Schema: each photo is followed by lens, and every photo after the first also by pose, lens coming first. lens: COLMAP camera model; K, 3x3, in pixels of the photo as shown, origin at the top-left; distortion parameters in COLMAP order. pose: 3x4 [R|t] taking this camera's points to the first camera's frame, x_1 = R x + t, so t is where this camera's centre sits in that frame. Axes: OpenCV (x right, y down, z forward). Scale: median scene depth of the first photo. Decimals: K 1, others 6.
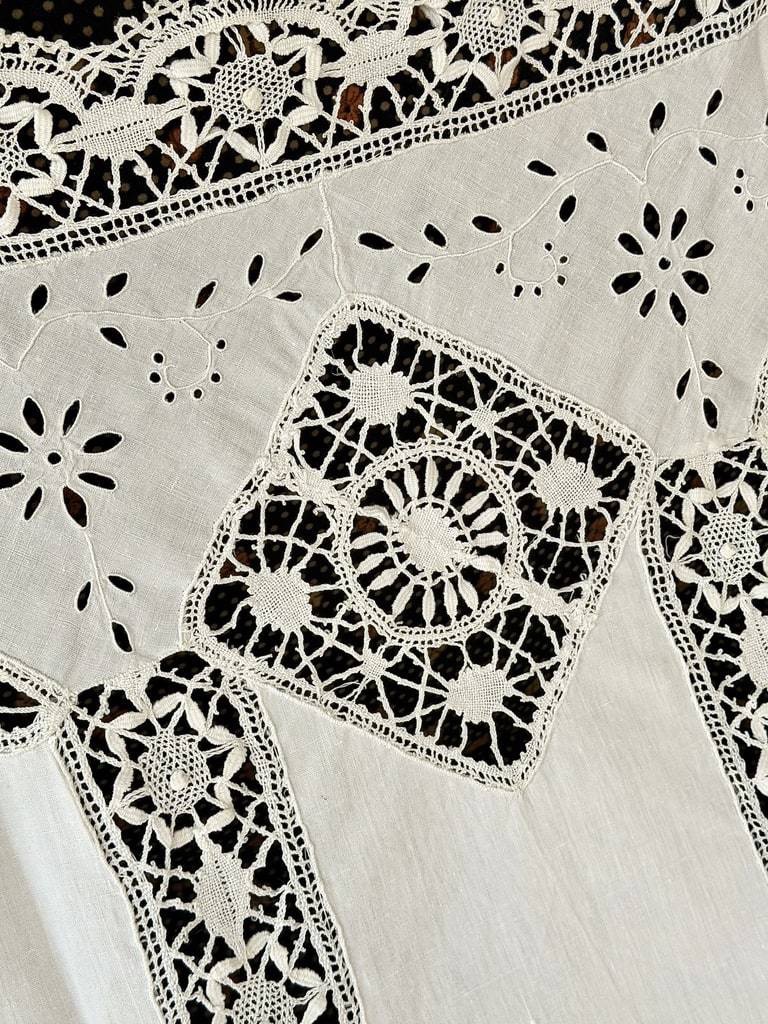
lens RADIAL K [[1537.4, 0, 386.4], [0, 1537.4, 510.1], [0, 0, 1]] dist [0.166120, -0.222431]
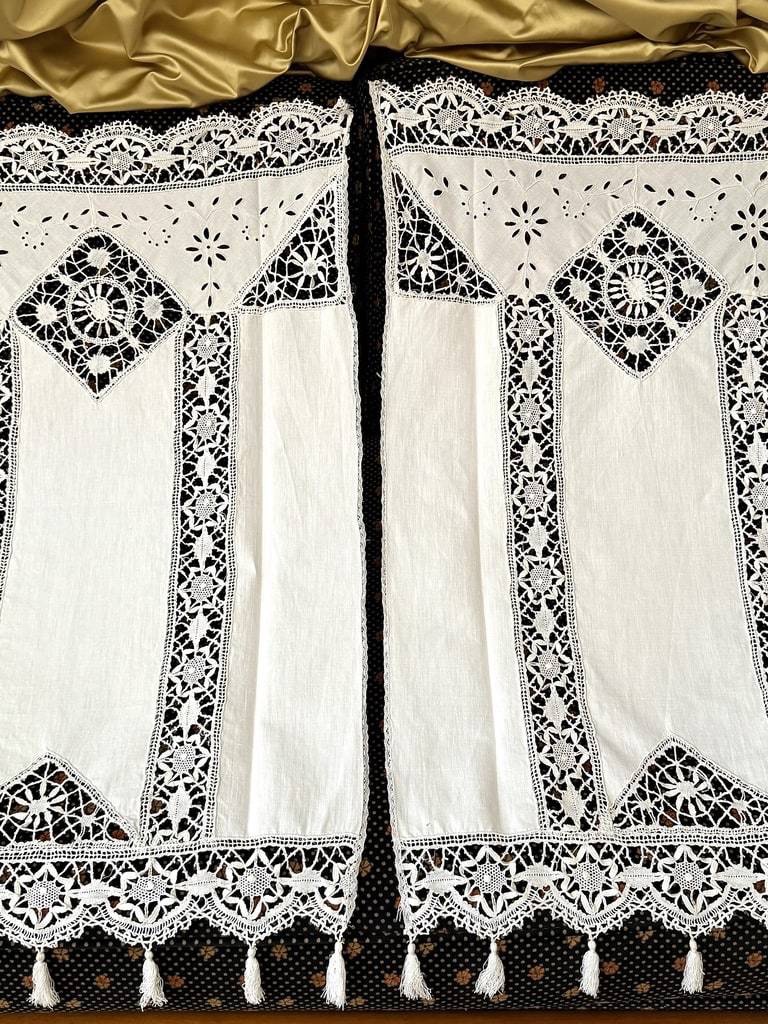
lens RADIAL K [[983.3, 0, 384.0], [0, 983.3, 512.0], [0, 0, 1]] dist [0.210236, -0.524318]
pose [[0.876115, 0.282692, -0.390522, 0.472807], [-0.342558, 0.935014, -0.091670, 0.760275], [0.339229, 0.214090, 0.916018, -0.823962]]
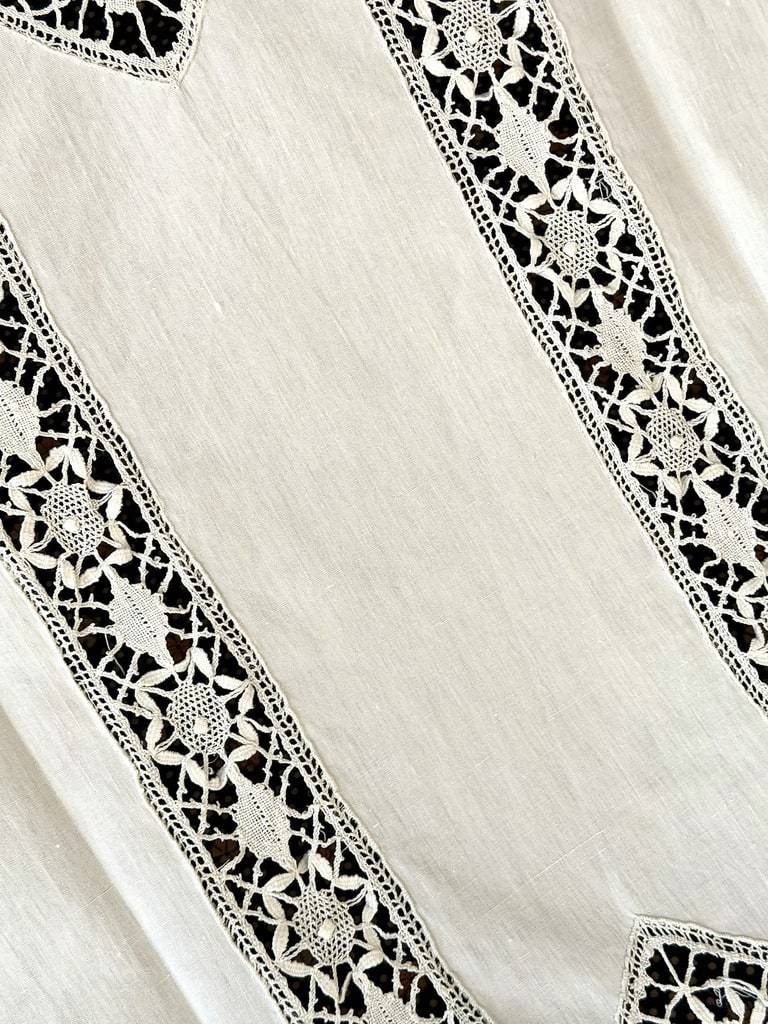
lens RADIAL K [[1537.4, 0, 386.4], [0, 1537.4, 510.1], [0, 0, 1]] dist [0.166120, -0.222431]
pose [[0.994506, -0.103264, -0.017185, 0.216855], [0.104275, 0.962701, 0.249667, 0.216208], [-0.009237, -0.250087, 0.968179, -0.057966]]
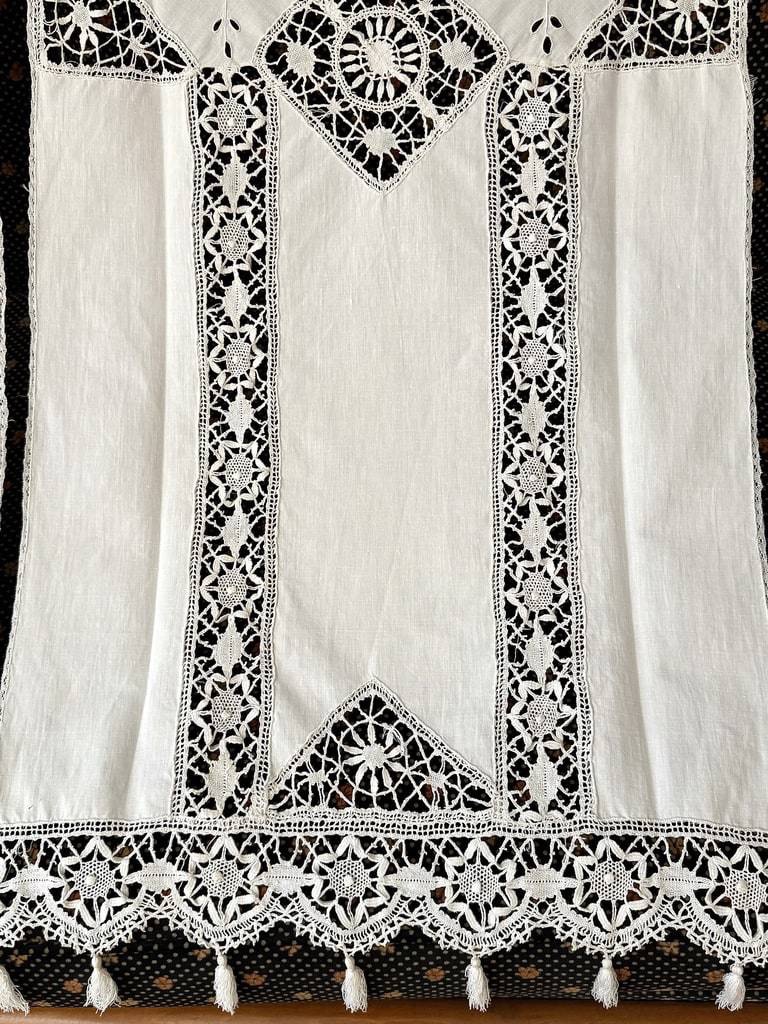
lens RADIAL K [[926.2, 0, 384.0], [0, 926.2, 512.0], [0, 0, 1]] dist [0.192266, -0.455921]
pose [[0.866632, 0.361160, -0.344256, 0.695988], [-0.337044, 0.932497, 0.129807, 0.426196], [0.367899, 0.003535, 0.929859, -0.182705]]
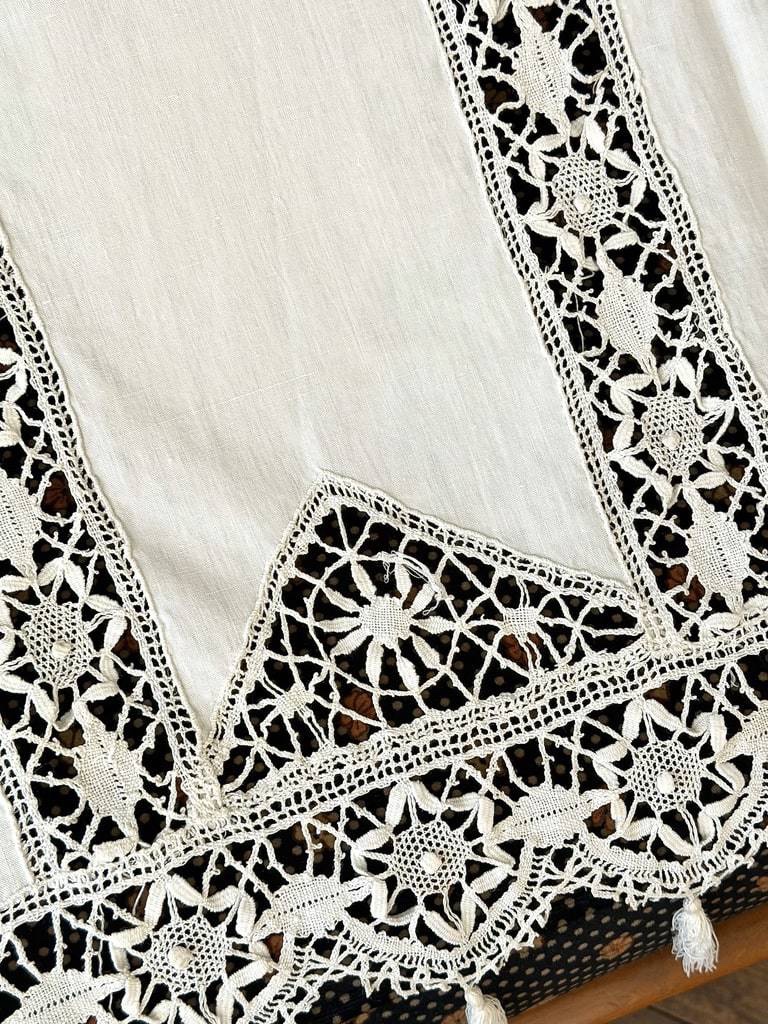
lens RADIAL K [[1537.4, 0, 386.4], [0, 1537.4, 510.1], [0, 0, 1]] dist [0.166120, -0.222431]
pose [[0.991098, 0.117975, -0.061695, 0.446431], [-0.089986, 0.935146, 0.342642, 0.477059], [0.098118, -0.334041, 0.937438, 0.032383]]
